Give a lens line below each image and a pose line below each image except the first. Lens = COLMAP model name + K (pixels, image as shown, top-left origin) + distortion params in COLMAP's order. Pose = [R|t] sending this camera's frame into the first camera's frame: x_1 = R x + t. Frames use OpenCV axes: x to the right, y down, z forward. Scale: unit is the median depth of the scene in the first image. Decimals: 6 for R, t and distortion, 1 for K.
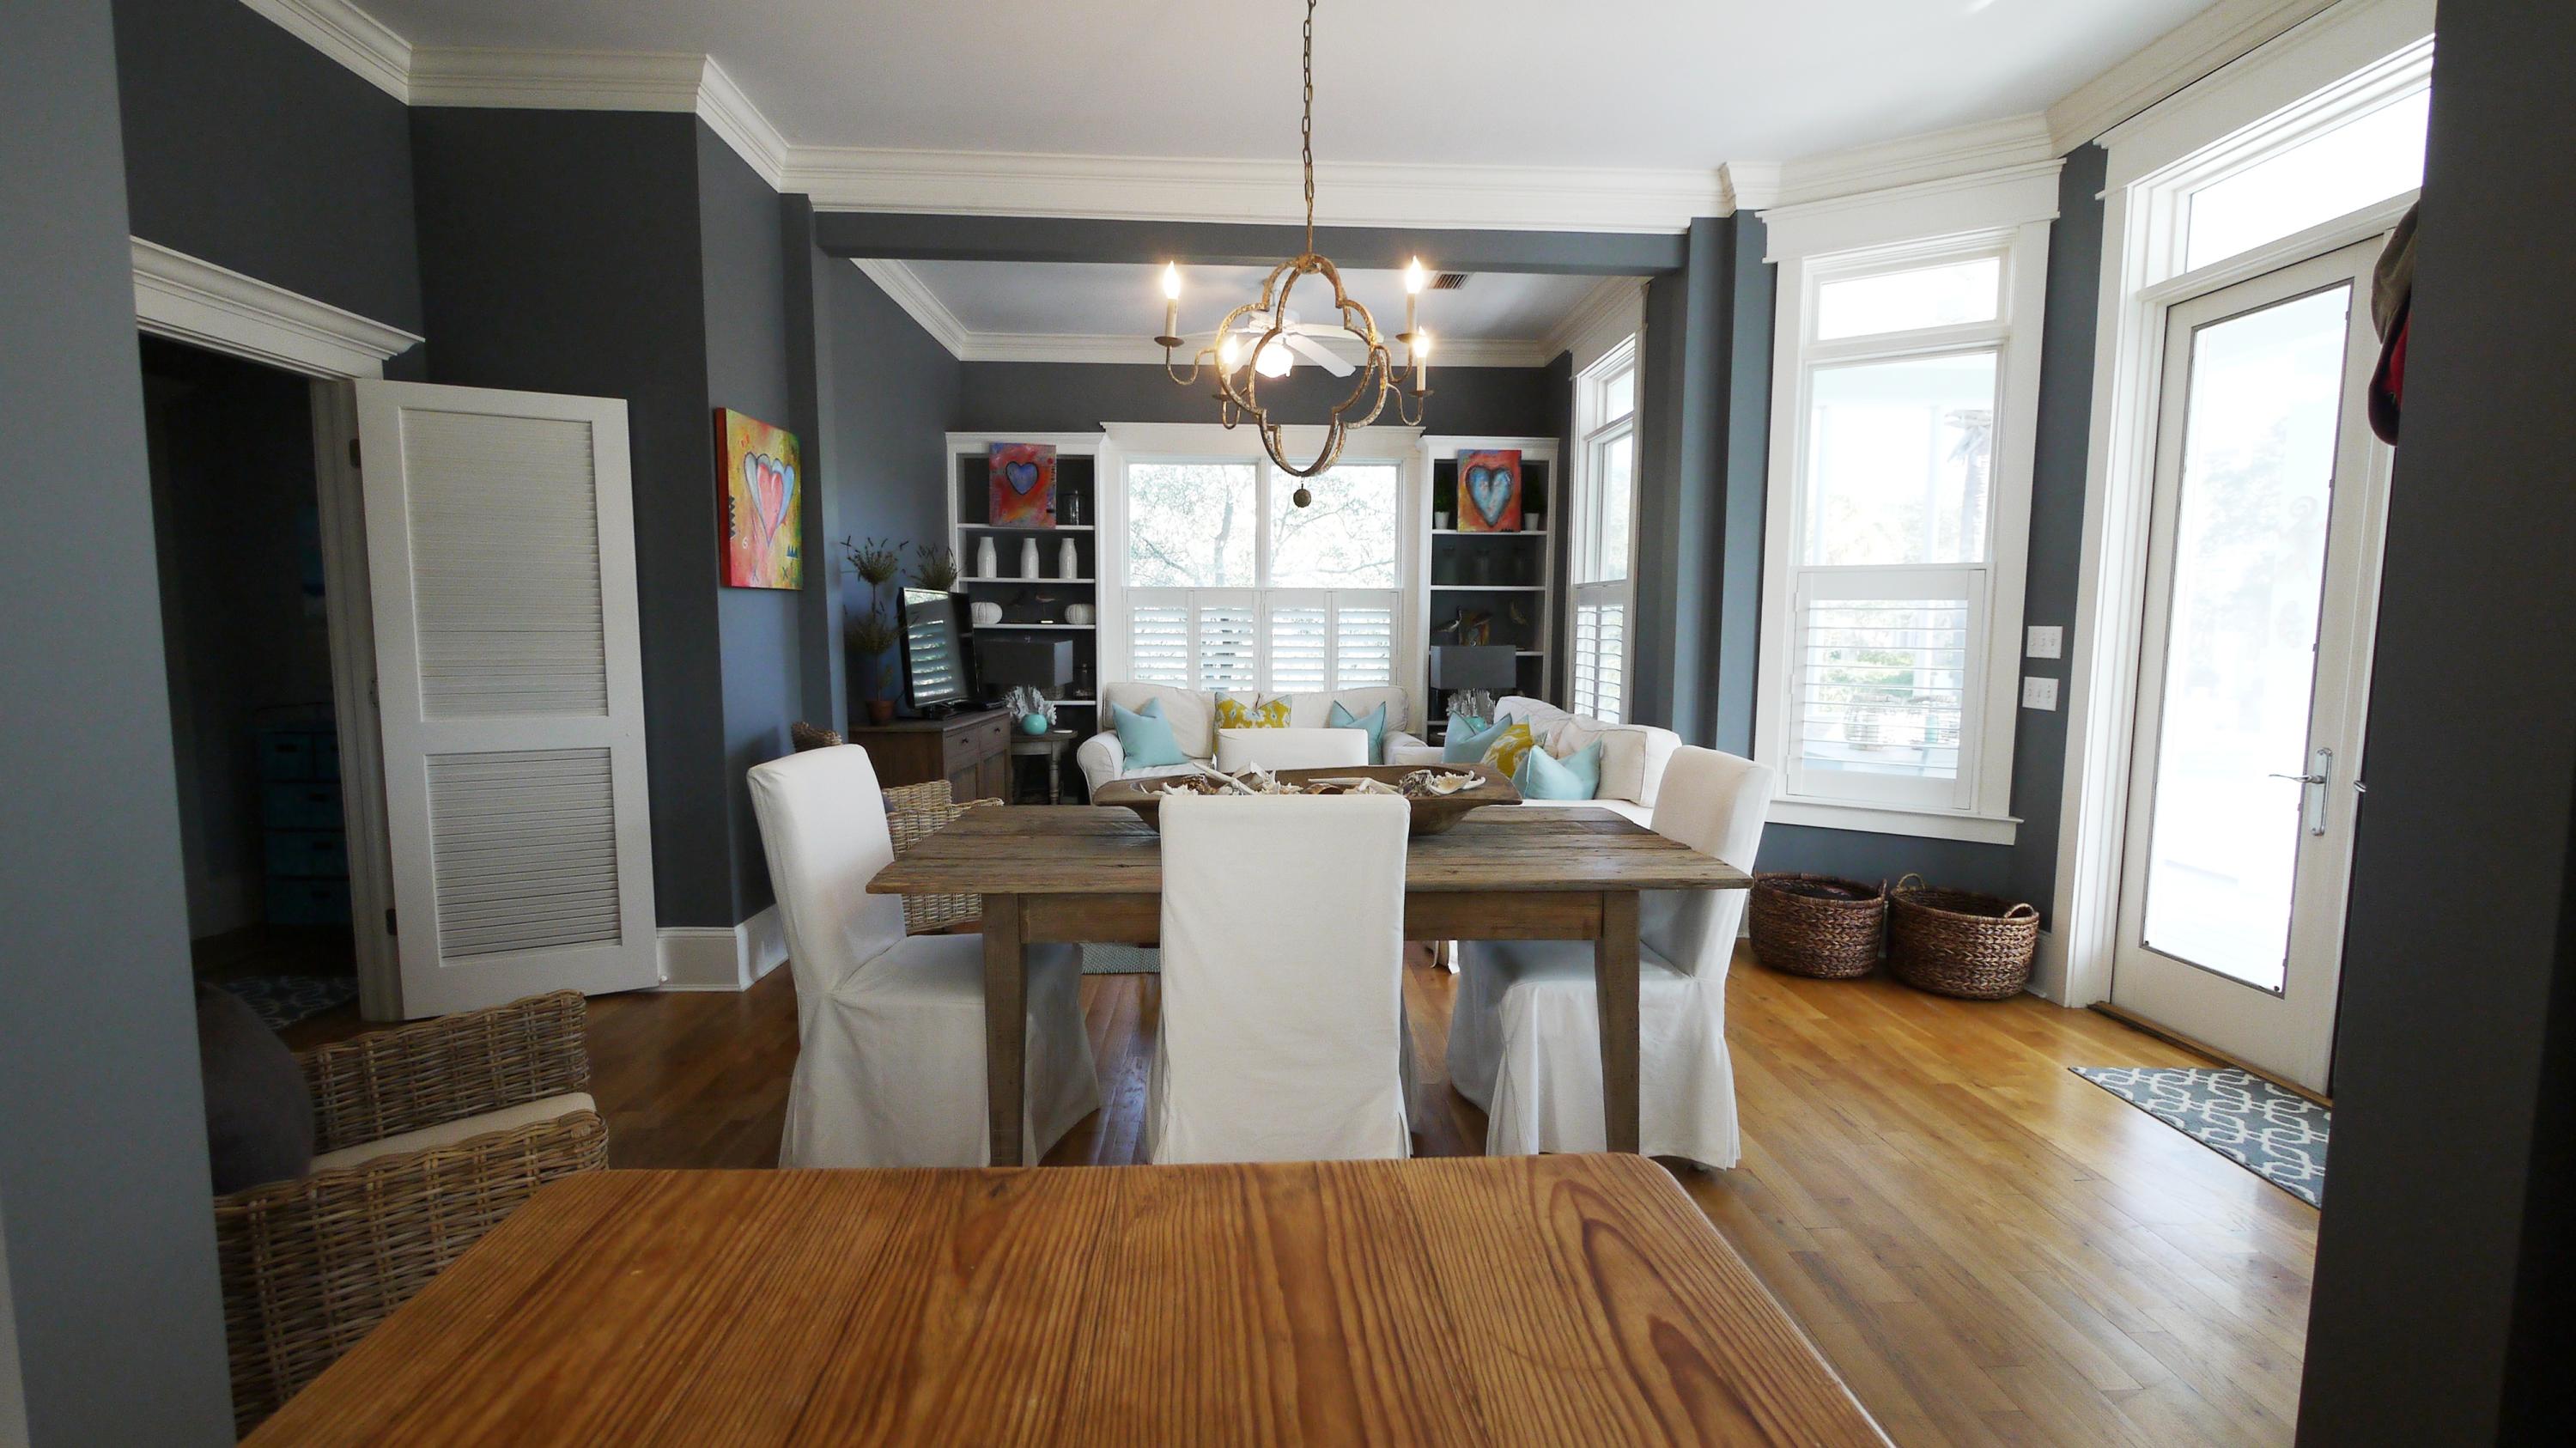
lens RADIAL K [[1067.1, 0, 1283.6], [0, 1067.1, 715.0], [0, 0, 1]] dist [-0.001960, -0.001349]
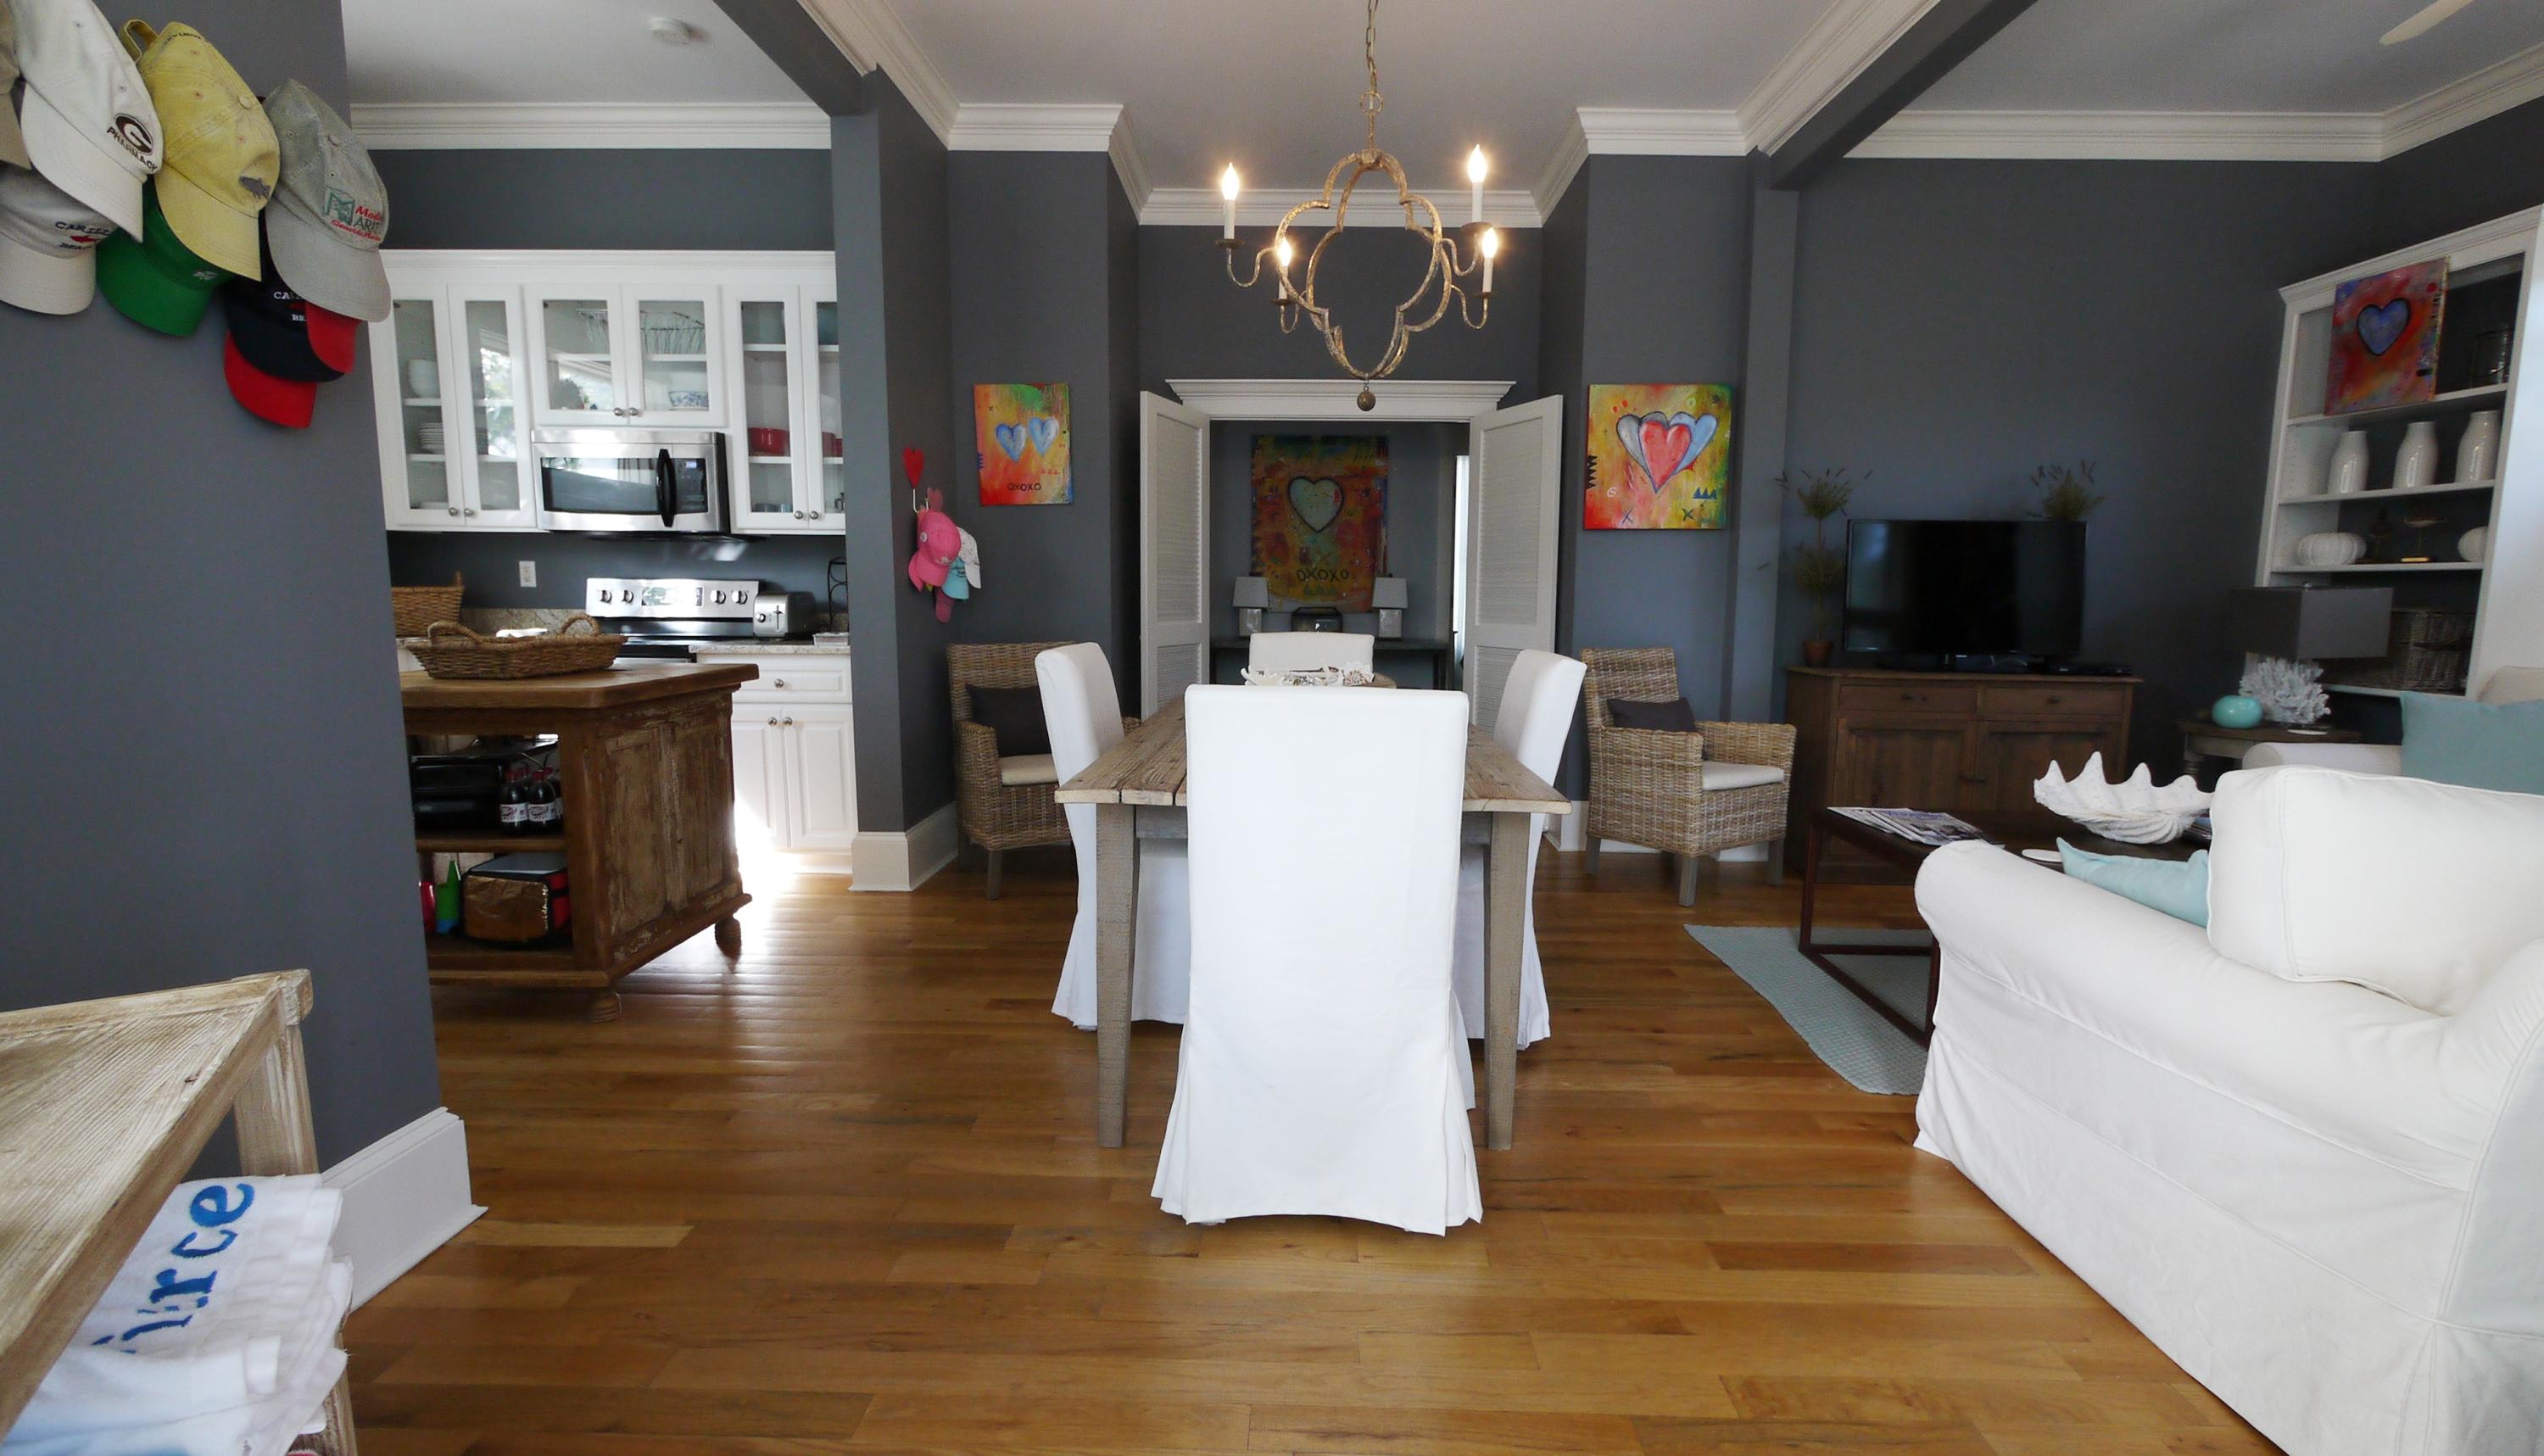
lens RADIAL K [[1080.6, 0, 1286.3], [0, 1080.6, 725.7], [0, 0, 1]] dist [-0.004239, 0.000039]
pose [[-0.056508, 0.115486, -0.991700, 0.432584], [-0.094891, 0.988170, 0.120482, -0.006881], [0.993883, 0.100912, -0.044880, 0.404674]]
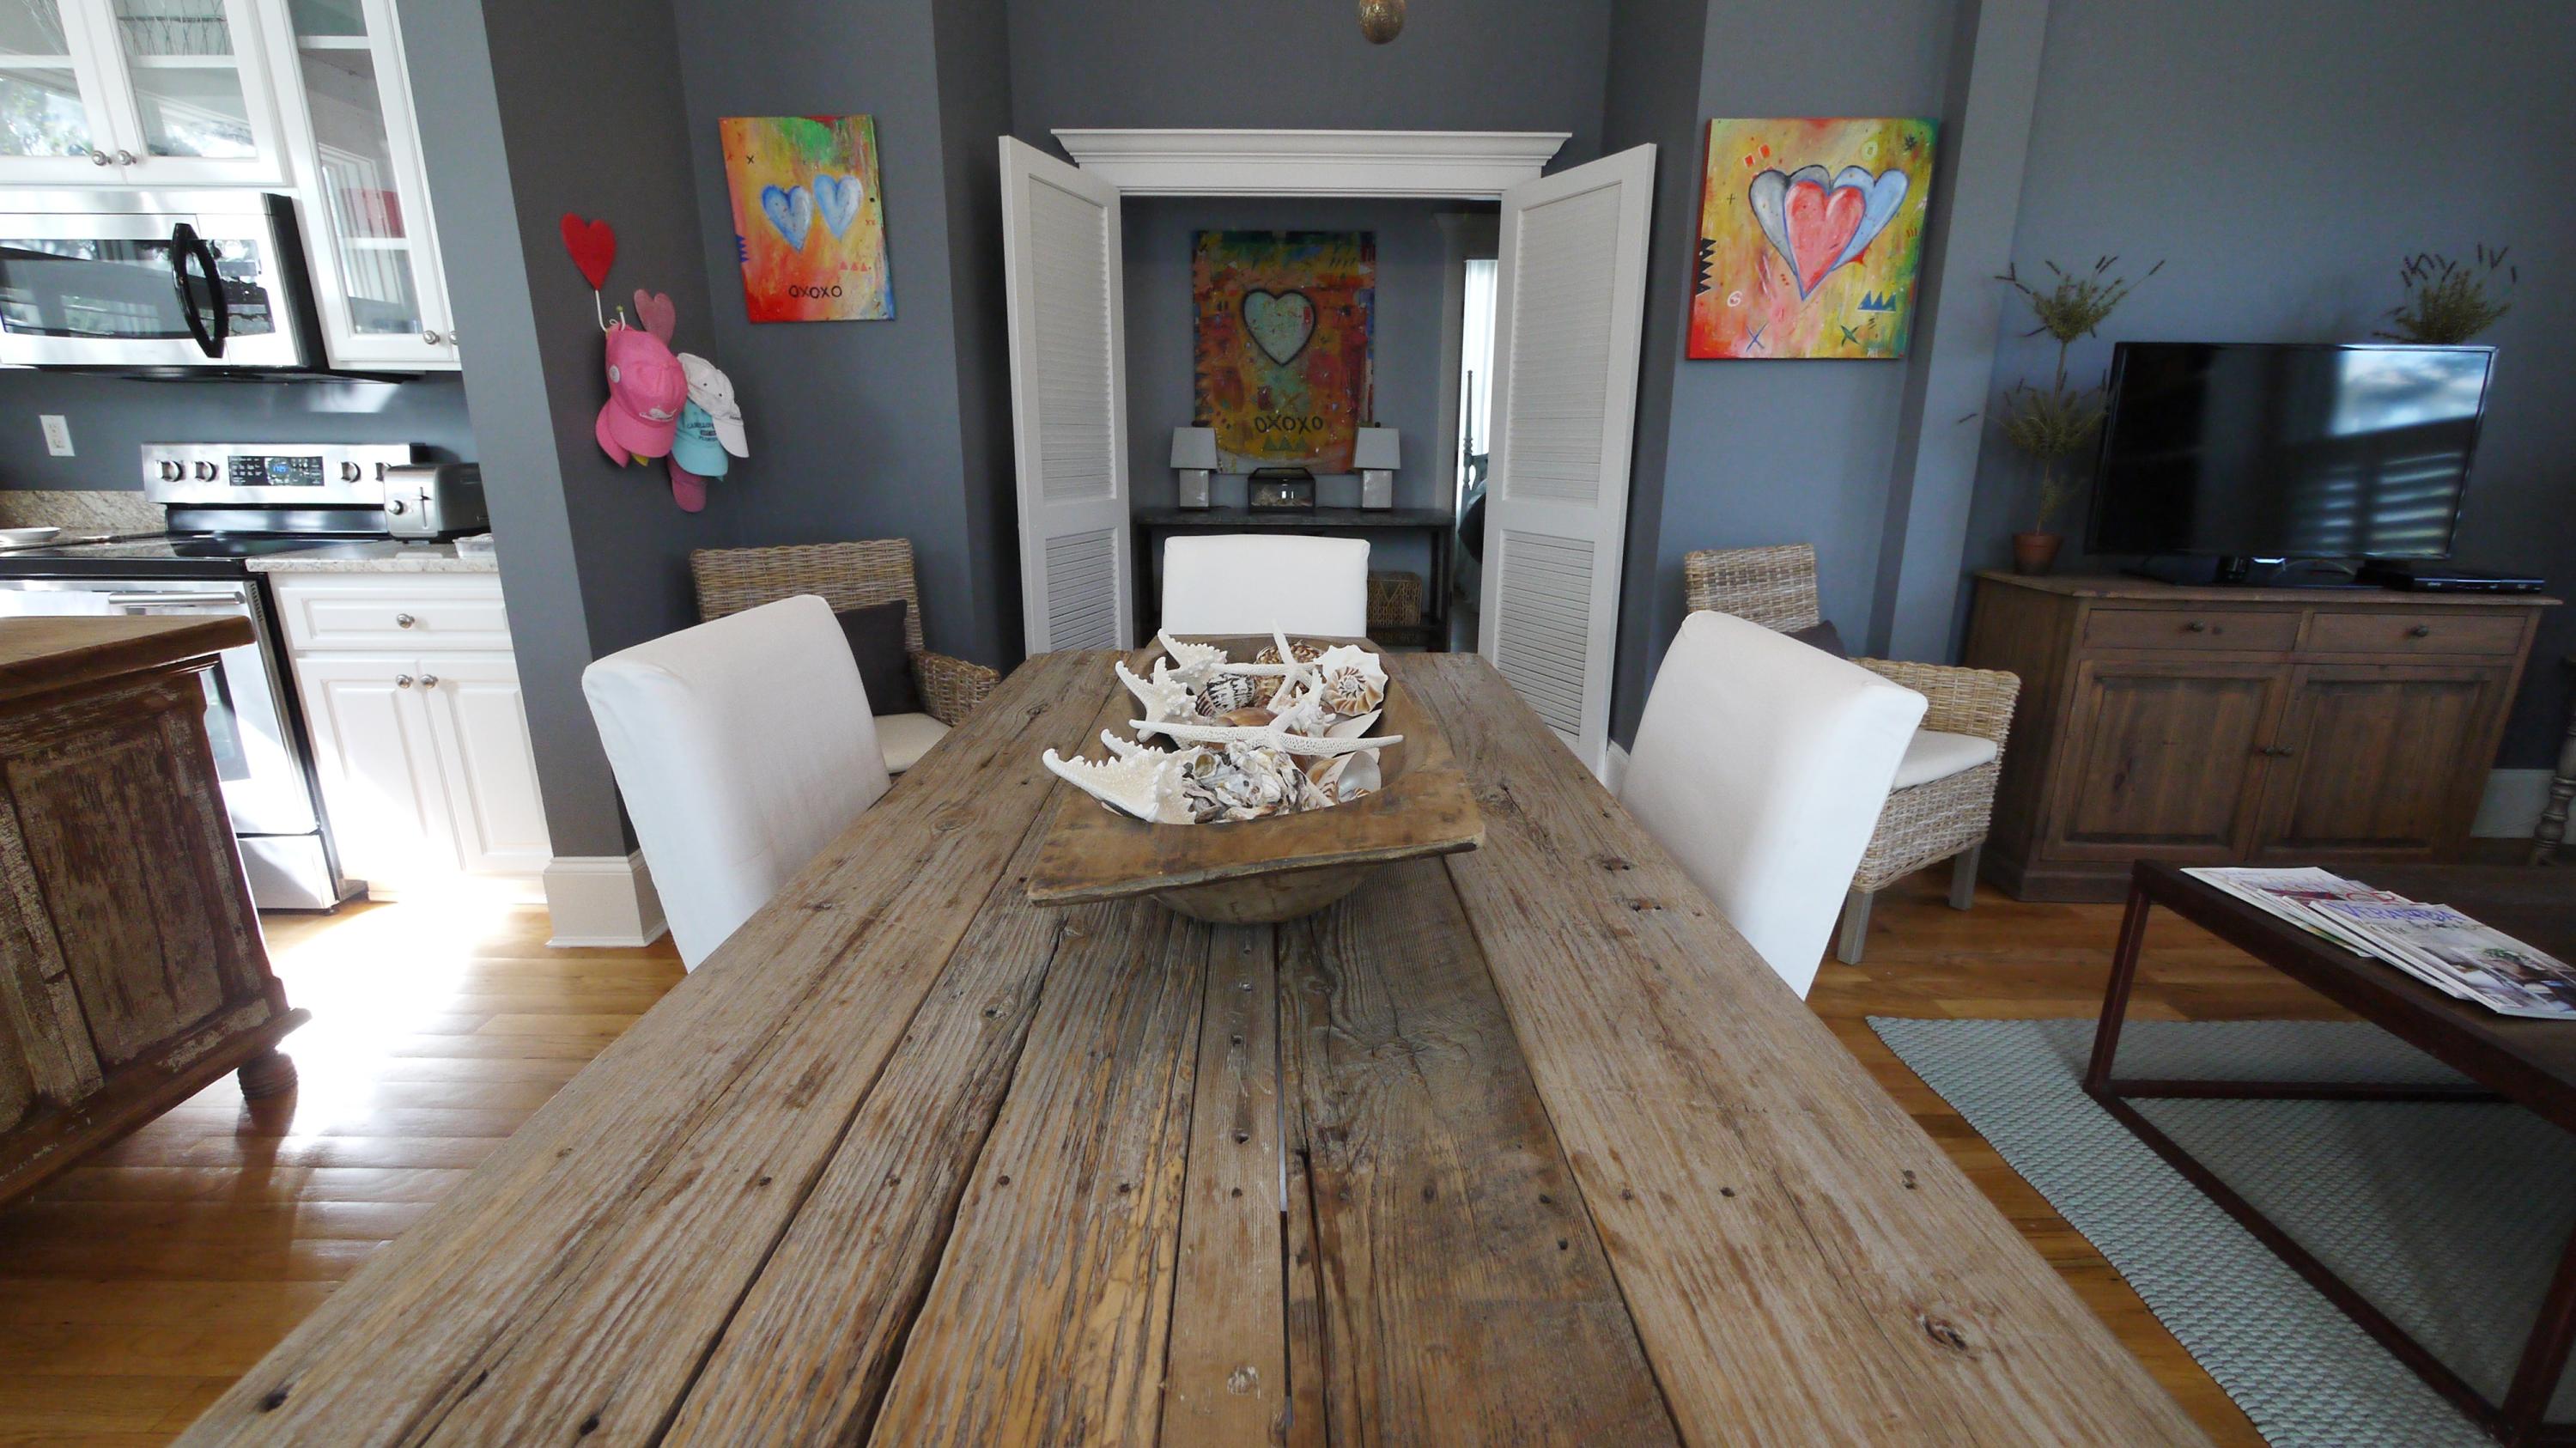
lens RADIAL K [[1067.1, 0, 1279.2], [0, 1067.1, 719.8], [0, 0, 1]] dist [-0.001960, -0.001349]
pose [[-0.035603, 0.254749, -0.966352, 0.190939], [-0.091511, 0.962071, 0.256992, -0.020265], [0.995167, 0.097581, -0.010940, 0.400837]]
